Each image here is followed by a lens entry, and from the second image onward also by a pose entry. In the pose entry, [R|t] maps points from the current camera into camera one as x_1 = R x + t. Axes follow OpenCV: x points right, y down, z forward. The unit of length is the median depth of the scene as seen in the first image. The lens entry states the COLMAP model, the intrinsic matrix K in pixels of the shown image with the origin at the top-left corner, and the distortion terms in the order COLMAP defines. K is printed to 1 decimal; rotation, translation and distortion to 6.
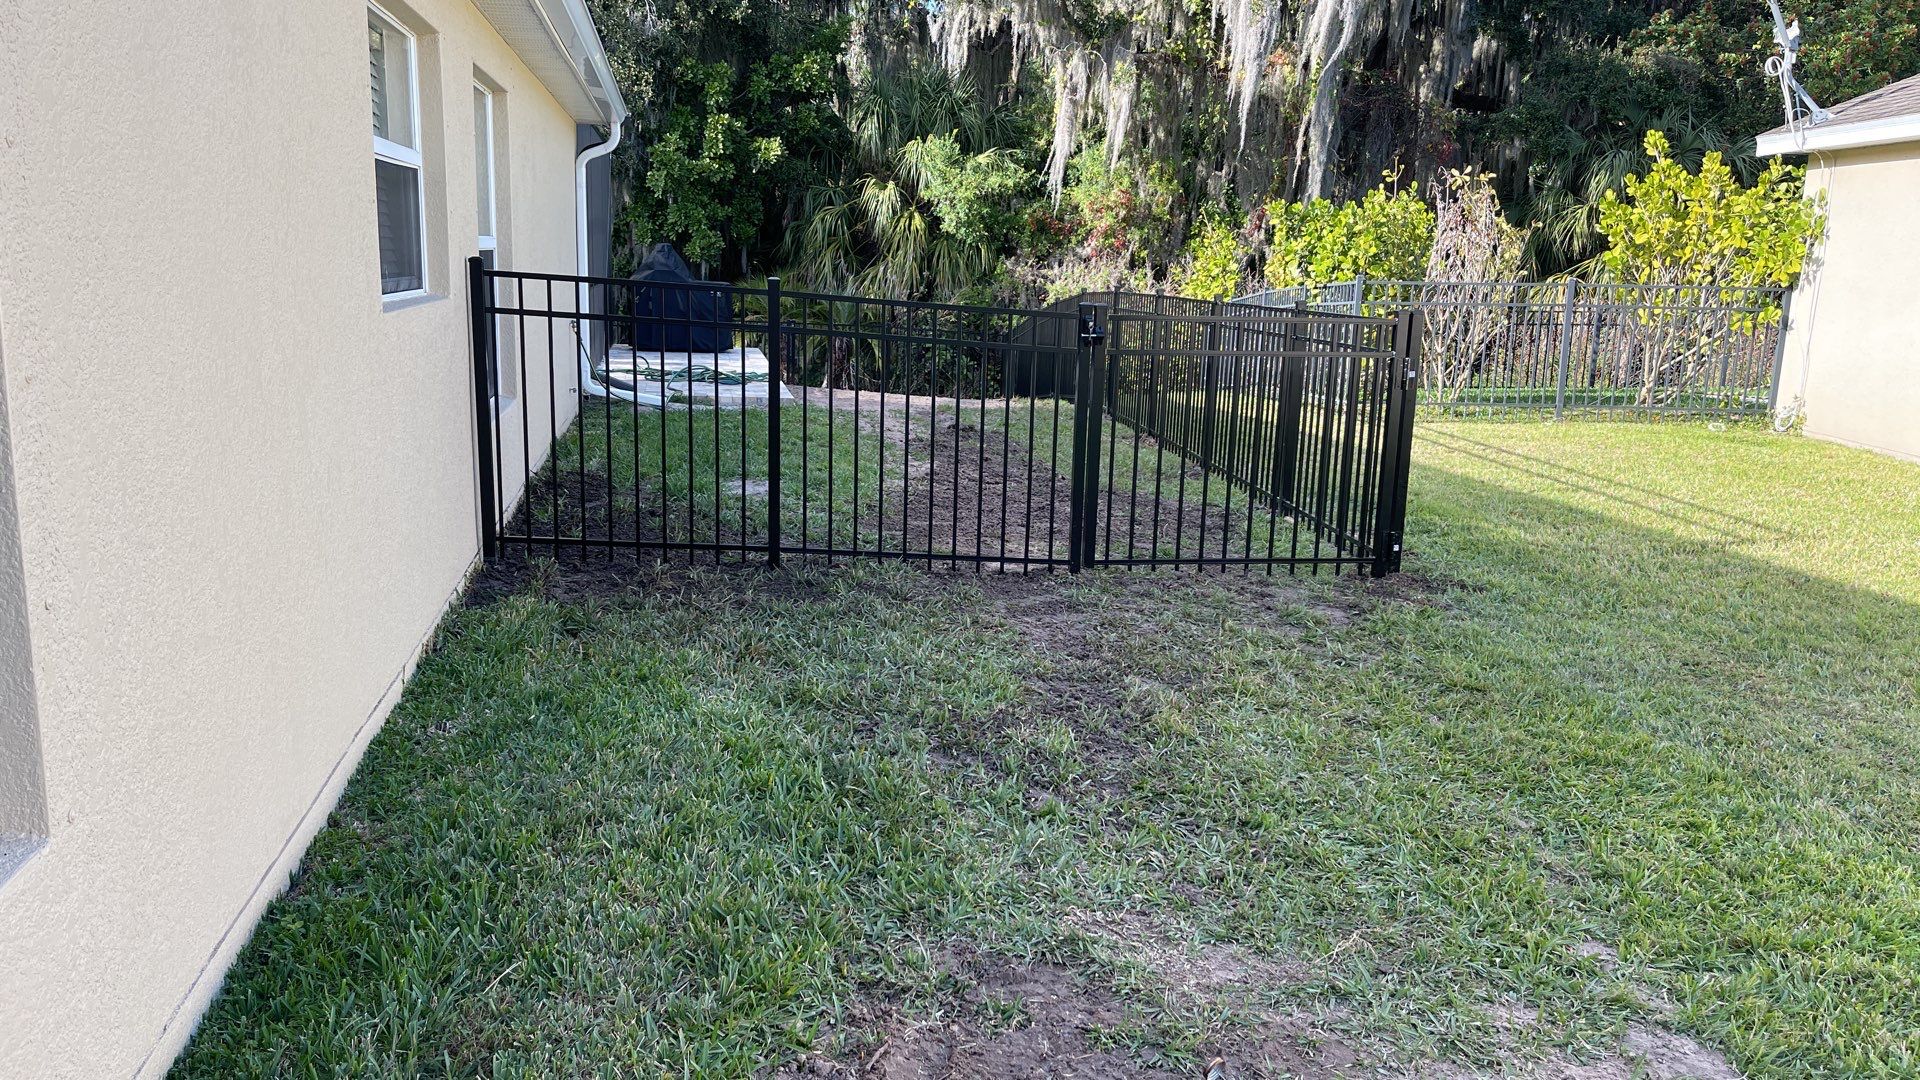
lens RADIAL K [[1429.1, 0, 960.0], [0, 1429.1, 540.0], [0, 0, 1]] dist [0.002700, 0.002277]
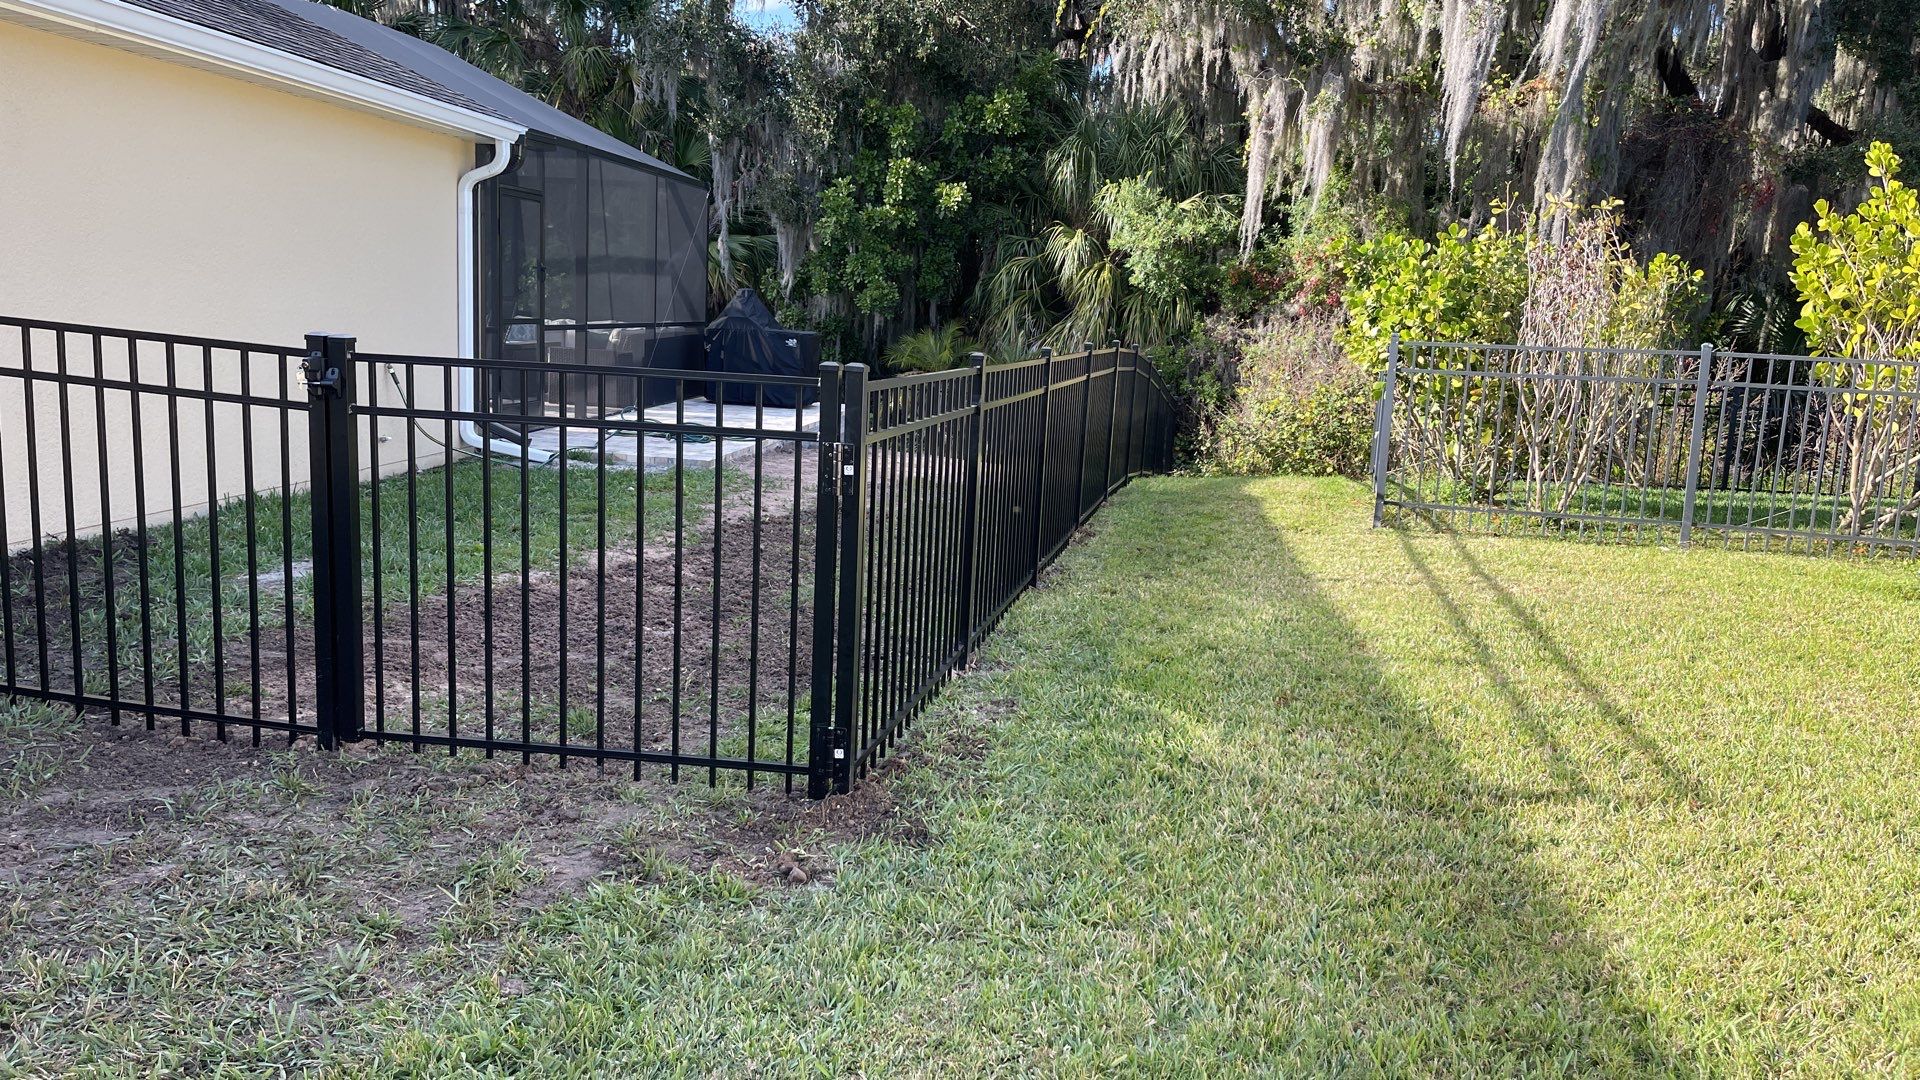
lens RADIAL K [[1423.9, 0, 960.0], [0, 1423.9, 540.0], [0, 0, 1]] dist [0.047479, -0.078188]
pose [[0.960427, 0.061301, -0.271704, 0.139037], [-0.072557, 0.996865, -0.031567, -0.018955], [0.268917, 0.050032, 0.961863, 0.113799]]
